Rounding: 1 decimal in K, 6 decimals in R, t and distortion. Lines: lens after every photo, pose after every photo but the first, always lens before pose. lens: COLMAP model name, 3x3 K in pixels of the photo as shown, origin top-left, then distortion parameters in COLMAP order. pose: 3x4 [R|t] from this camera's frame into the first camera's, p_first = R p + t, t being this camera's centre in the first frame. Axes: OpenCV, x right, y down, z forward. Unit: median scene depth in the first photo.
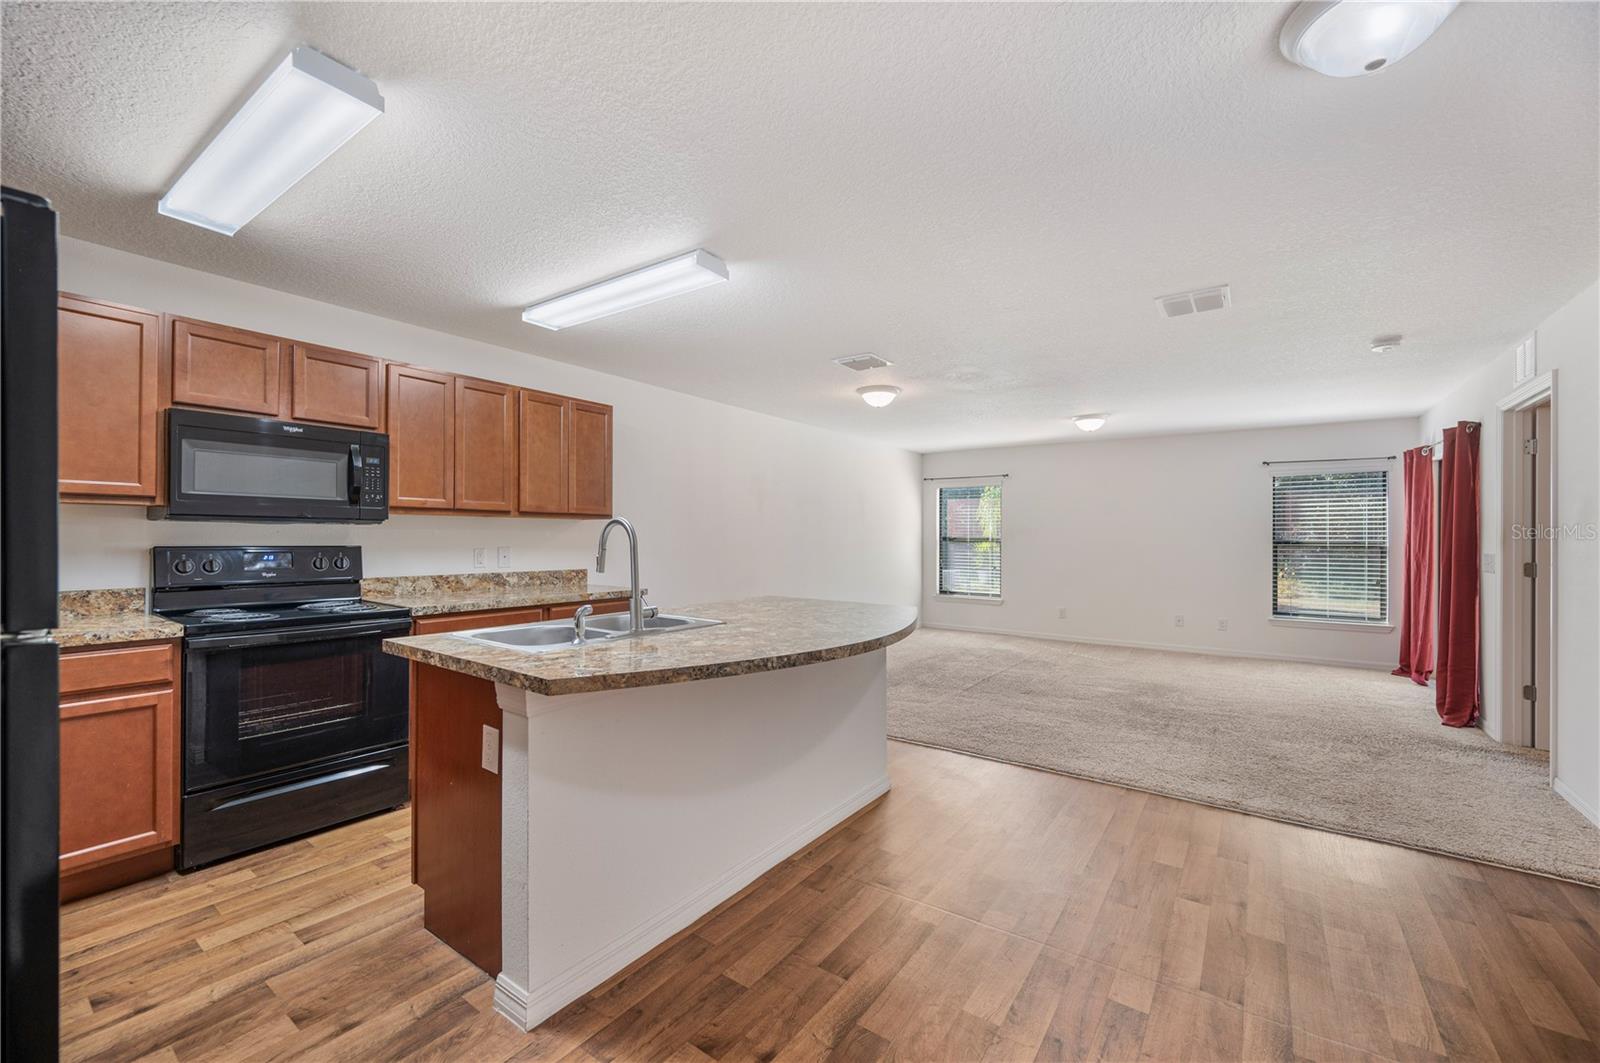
lens RADIAL K [[636.4, 0, 808.8], [0, 636.4, 535.1], [0, 0, 1]] dist [-0.000614, 0.000127]
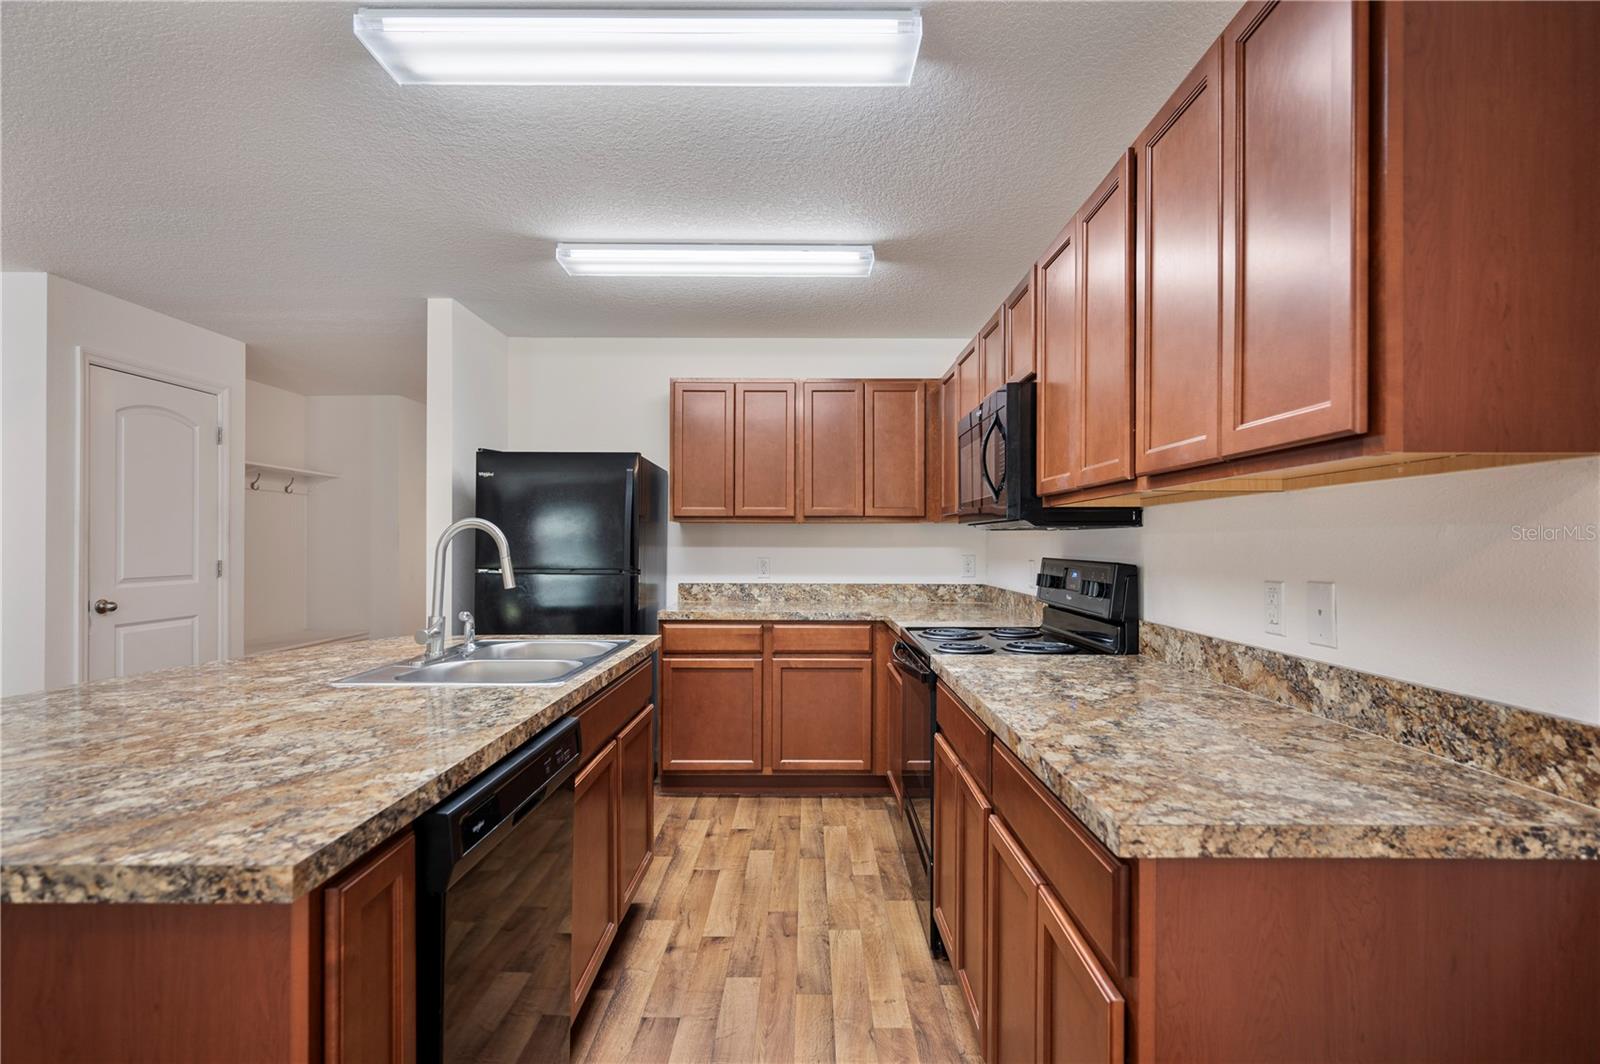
lens RADIAL K [[766.5, 0, 800.6], [0, 766.5, 540.7], [0, 0, 1]] dist [-0.001366, 0.000022]
pose [[-0.825718, -0.010494, -0.563986, -0.057329], [-0.005618, 0.999930, -0.010380, 0.005057], [0.564055, -0.005402, -0.825719, 1.233723]]
